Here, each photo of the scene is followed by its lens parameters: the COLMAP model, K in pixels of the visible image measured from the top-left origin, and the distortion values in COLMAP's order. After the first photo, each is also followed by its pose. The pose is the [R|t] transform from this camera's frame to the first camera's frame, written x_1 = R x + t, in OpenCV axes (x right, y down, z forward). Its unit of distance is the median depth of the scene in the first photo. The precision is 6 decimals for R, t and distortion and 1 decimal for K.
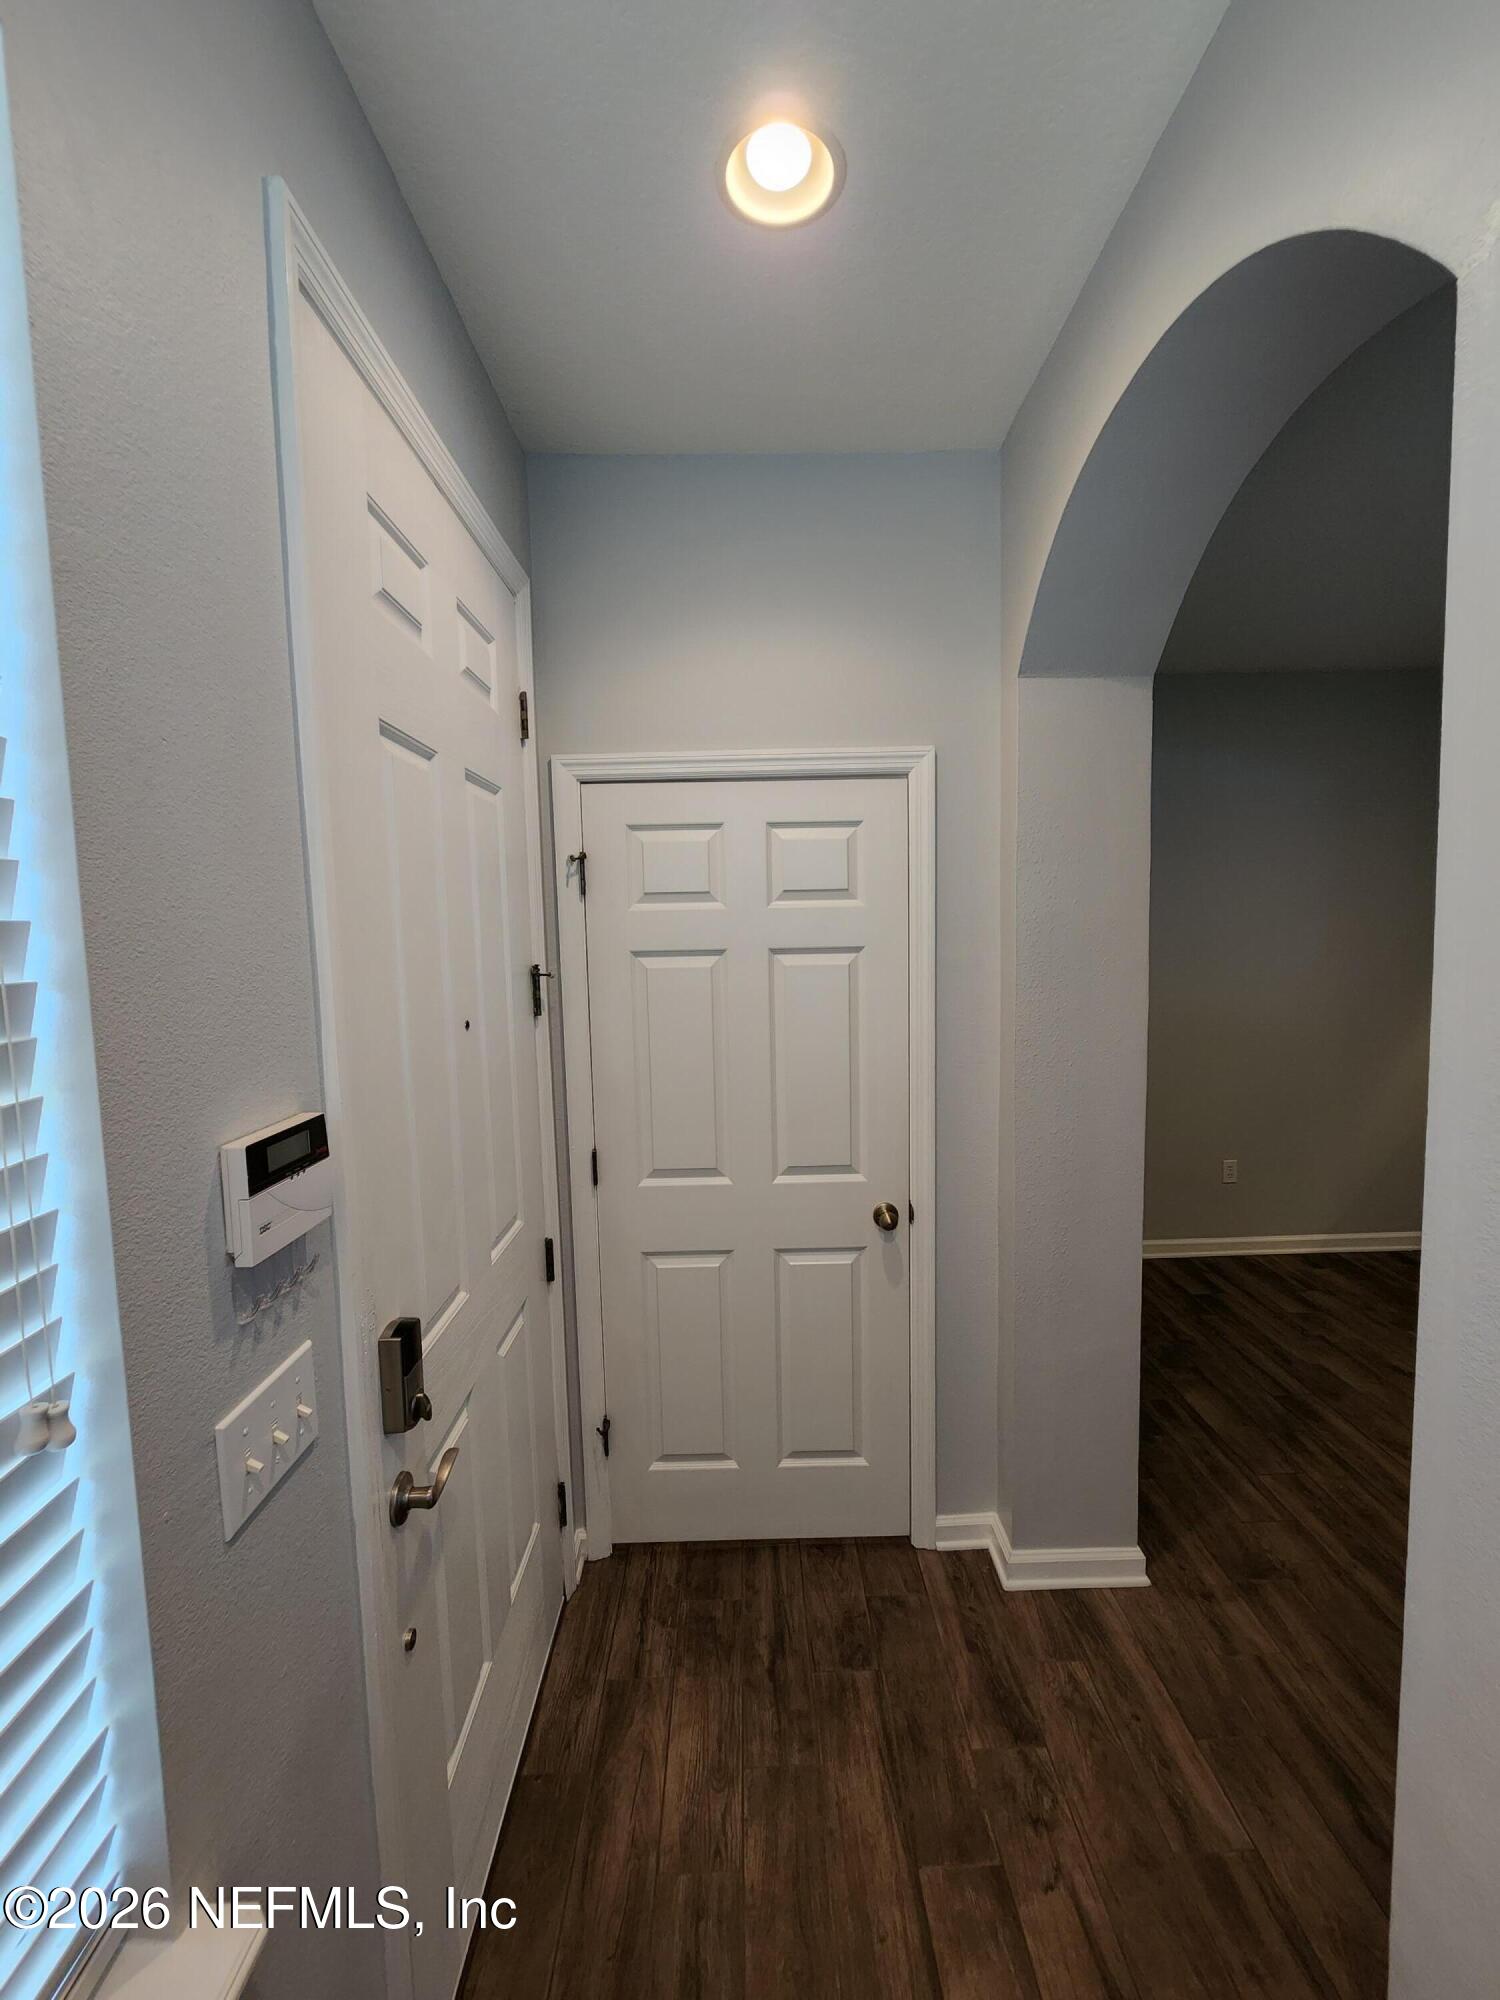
lens RADIAL K [[825.8, 0, 758.6], [0, 825.8, 999.5], [0, 0, 1]] dist [-0.008657, 0.002764]
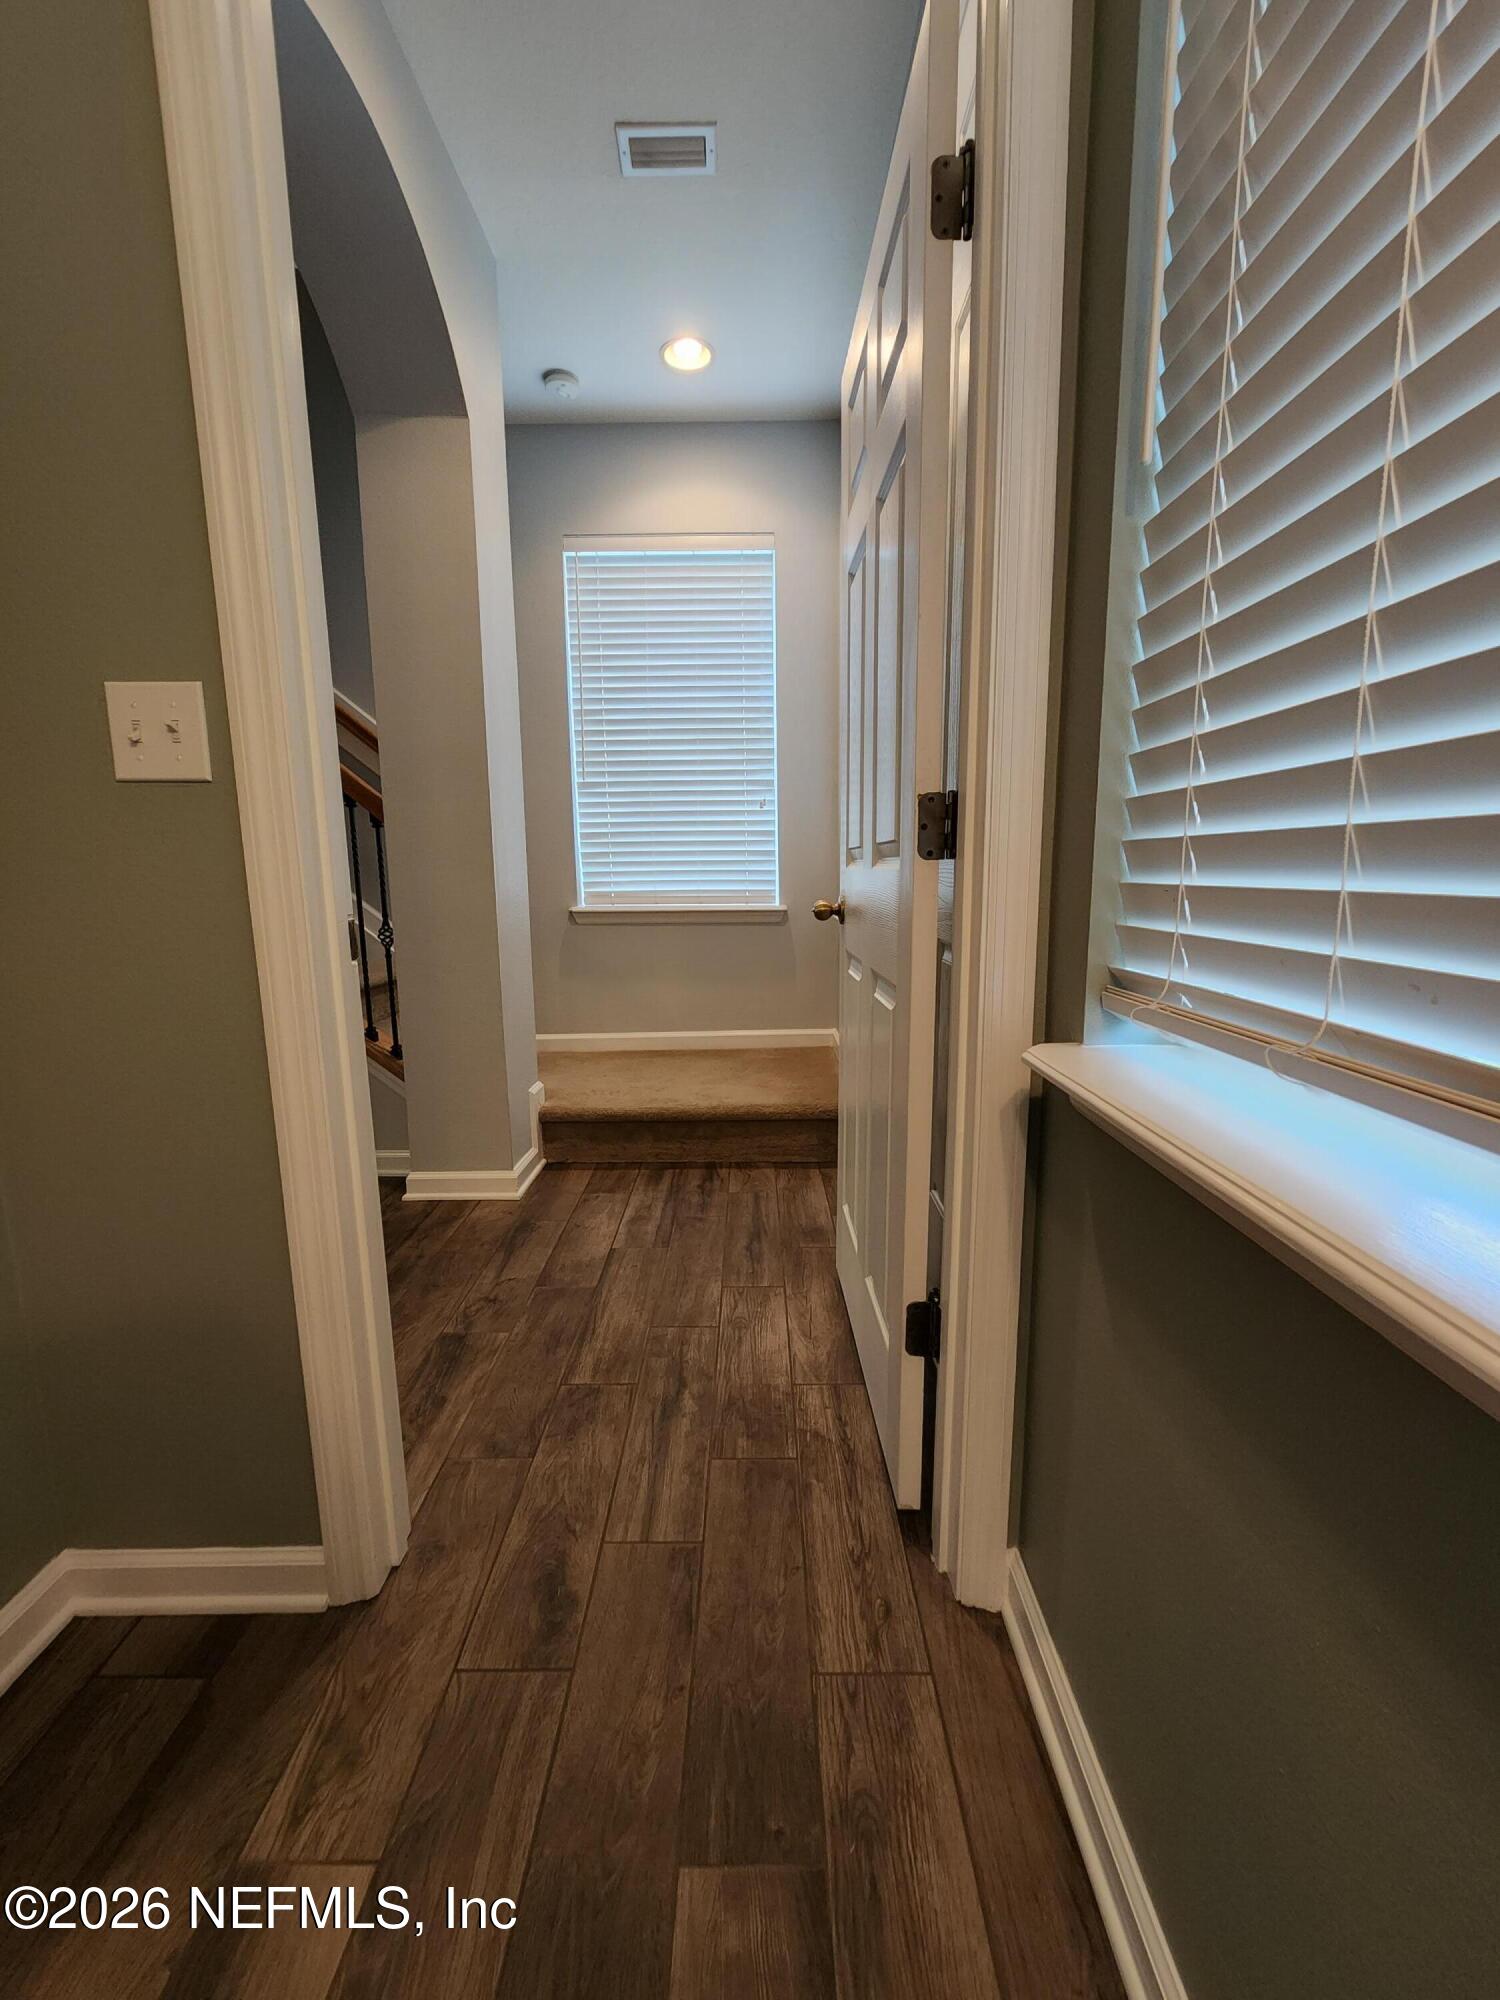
lens RADIAL K [[825.8, 0, 753.5], [0, 825.8, 1011.5], [0, 0, 1]] dist [-0.008657, 0.002764]
pose [[-0.999233, 0.029955, 0.025204, -0.094296], [0.035440, 0.965669, 0.257345, 0.201670], [-0.016630, 0.258041, -0.965991, 1.729838]]
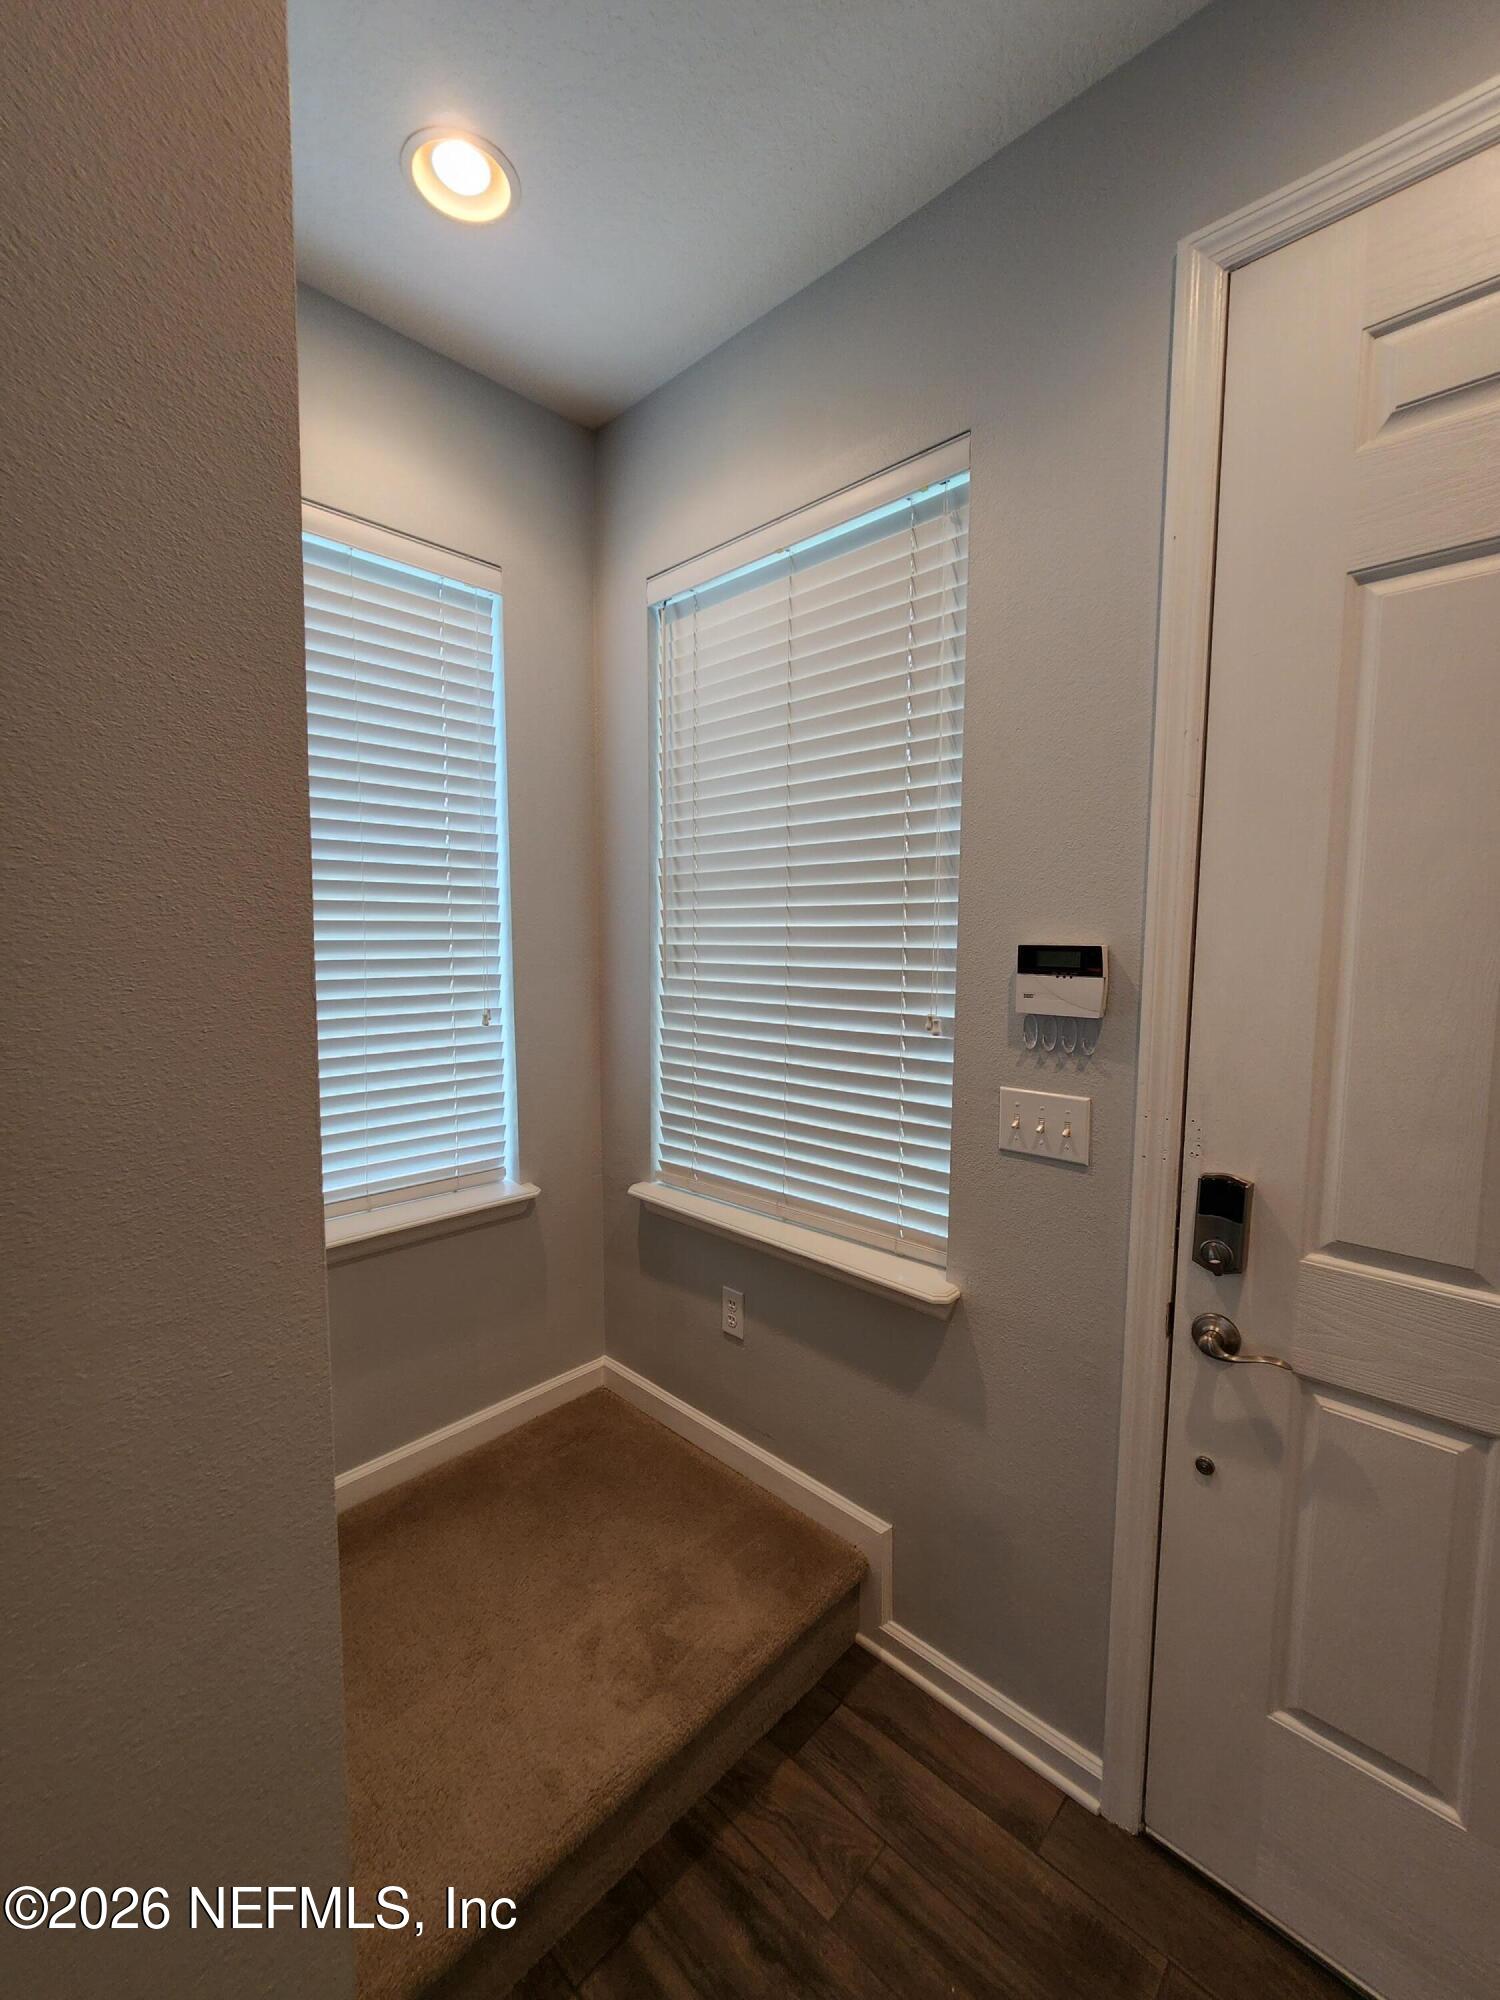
lens RADIAL K [[825.8, 0, 754.4], [0, 825.8, 1007.8], [0, 0, 1]] dist [-0.008657, 0.002764]
pose [[-0.699713, 0.086305, -0.709192, 0.442291], [-0.050965, 0.984117, 0.170046, 0.015409], [0.712604, 0.155127, -0.684201, 0.756938]]
